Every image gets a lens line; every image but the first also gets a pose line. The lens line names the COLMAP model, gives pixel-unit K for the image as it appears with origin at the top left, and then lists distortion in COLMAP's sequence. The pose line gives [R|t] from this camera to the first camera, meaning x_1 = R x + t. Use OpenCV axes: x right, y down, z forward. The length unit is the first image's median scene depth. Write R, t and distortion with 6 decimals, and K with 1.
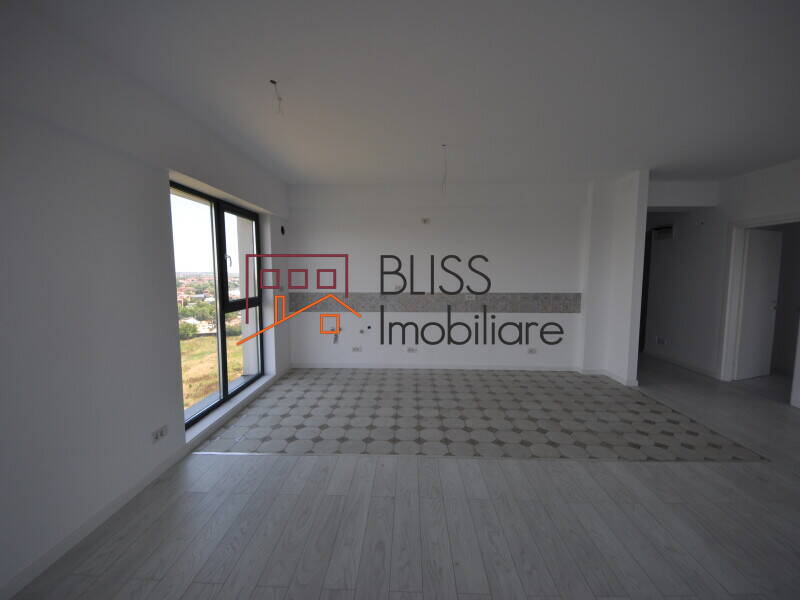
lens RADIAL K [[334.4, 0, 400.0], [0, 334.4, 300.0], [0, 0, 1]] dist [0.000579, -0.000223]
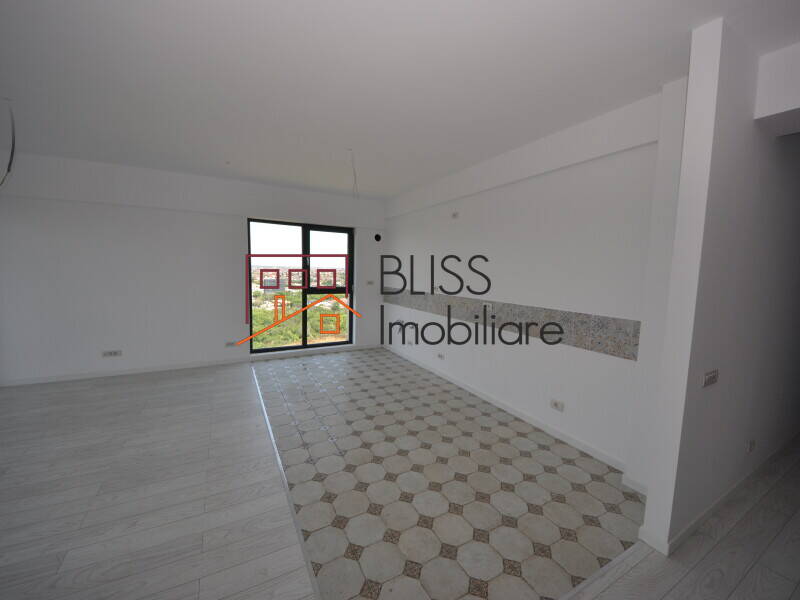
lens RADIAL K [[334.4, 0, 400.0], [0, 334.4, 300.0], [0, 0, 1]] dist [0.000579, -0.000223]
pose [[0.485052, 0.092301, -0.869601, 0.946648], [-0.102665, 0.993548, 0.048192, -0.048273], [0.868438, 0.065902, 0.491398, 0.528662]]
